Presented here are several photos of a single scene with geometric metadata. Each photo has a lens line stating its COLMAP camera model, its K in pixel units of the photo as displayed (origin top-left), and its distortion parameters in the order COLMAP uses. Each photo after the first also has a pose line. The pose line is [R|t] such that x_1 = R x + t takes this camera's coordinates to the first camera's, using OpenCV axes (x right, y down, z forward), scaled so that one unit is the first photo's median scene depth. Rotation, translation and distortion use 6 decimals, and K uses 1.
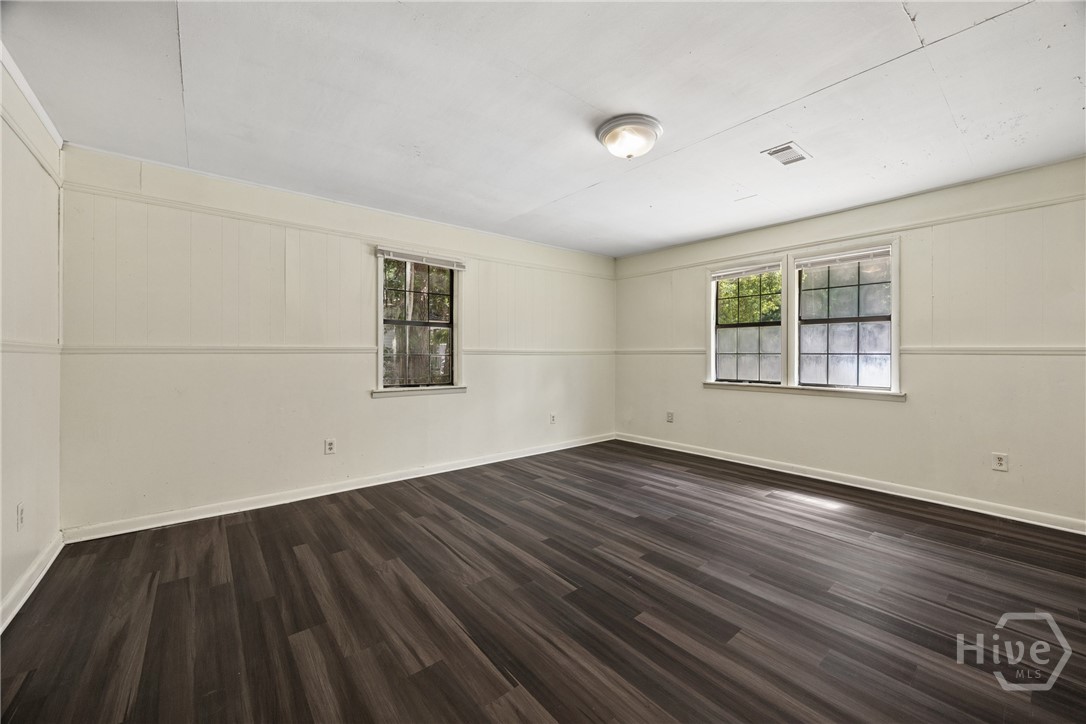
lens RADIAL K [[414.7, 0, 547.4], [0, 414.7, 357.0], [0, 0, 1]] dist [-0.002170, -0.000276]
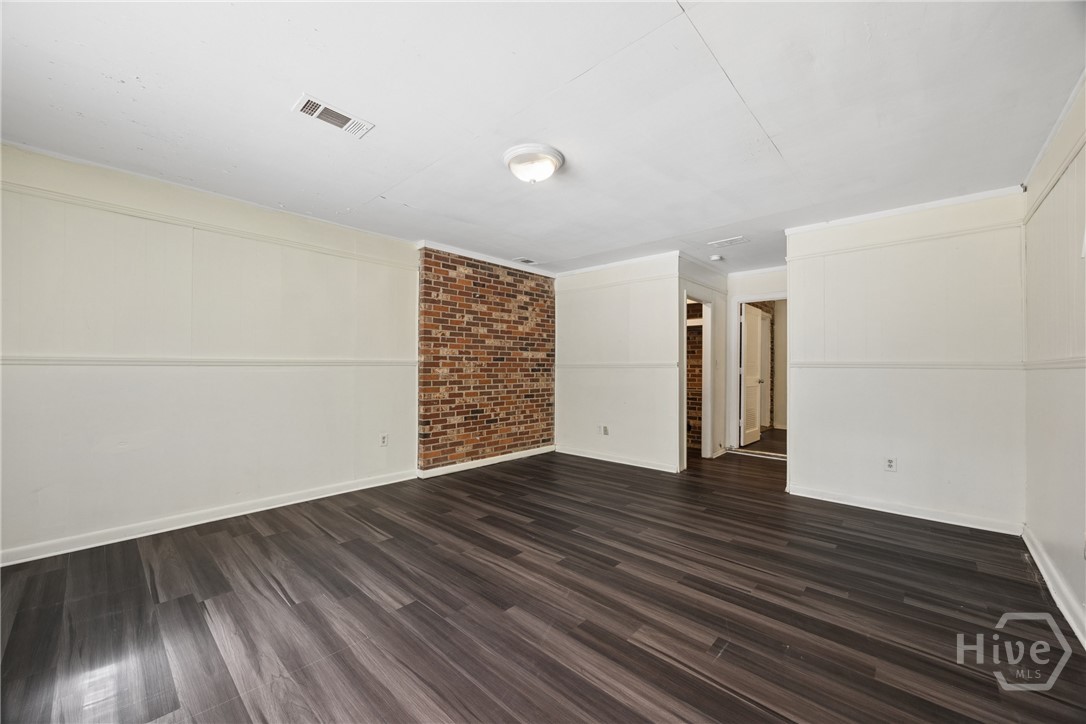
lens RADIAL K [[417.2, 0, 542.8], [0, 417.2, 365.8], [0, 0, 1]] dist [0.000616, 0.000105]
pose [[-0.990539, -0.005300, -0.137127, 0.306853], [-0.006346, 0.999954, 0.007189, -0.014879], [0.137082, 0.007991, -0.990527, 1.988887]]
